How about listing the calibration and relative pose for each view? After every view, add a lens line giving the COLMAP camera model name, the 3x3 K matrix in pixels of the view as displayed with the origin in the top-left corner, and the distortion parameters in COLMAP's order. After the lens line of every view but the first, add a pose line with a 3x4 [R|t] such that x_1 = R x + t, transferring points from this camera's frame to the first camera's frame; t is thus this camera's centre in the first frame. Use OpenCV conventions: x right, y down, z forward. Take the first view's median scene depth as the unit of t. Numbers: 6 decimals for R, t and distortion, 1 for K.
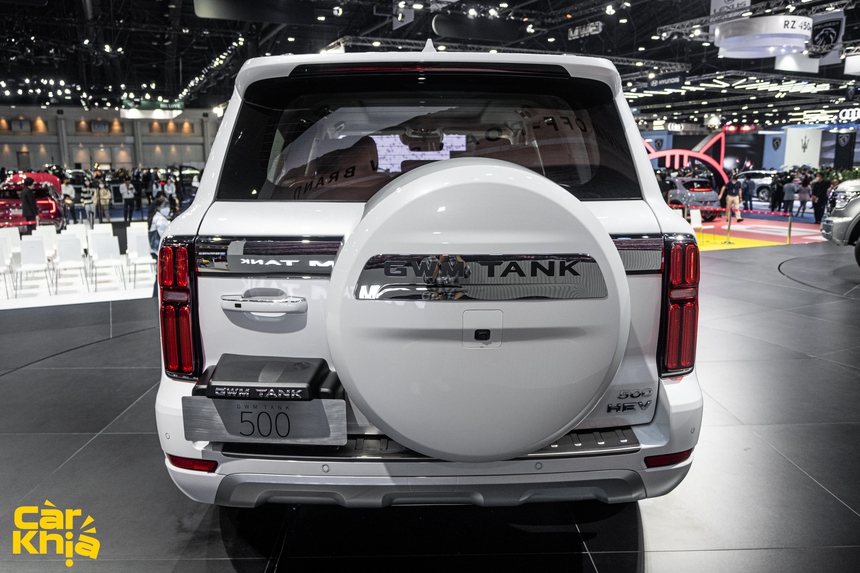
lens RADIAL K [[662.7, 0, 430.0], [0, 662.7, 286.5], [0, 0, 1]] dist [-0.087777, 0.000583]
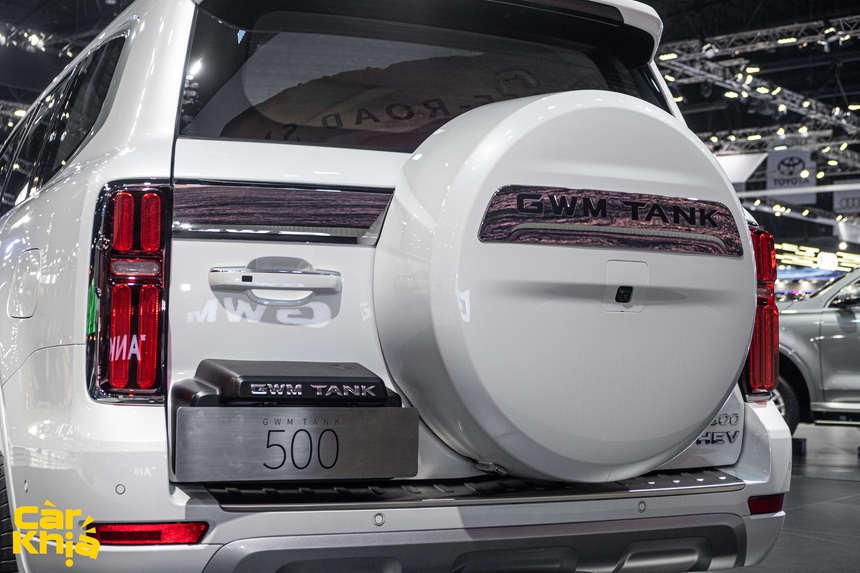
lens RADIAL K [[1220.3, 0, 430.0], [0, 1220.3, 286.5], [0, 0, 1]] dist [-0.015679, 0.060625]
pose [[0.914921, 0.033229, 0.402262, -0.613375], [0.052386, 0.978401, -0.199969, 0.291899], [-0.400219, 0.204029, 0.893419, -0.185705]]
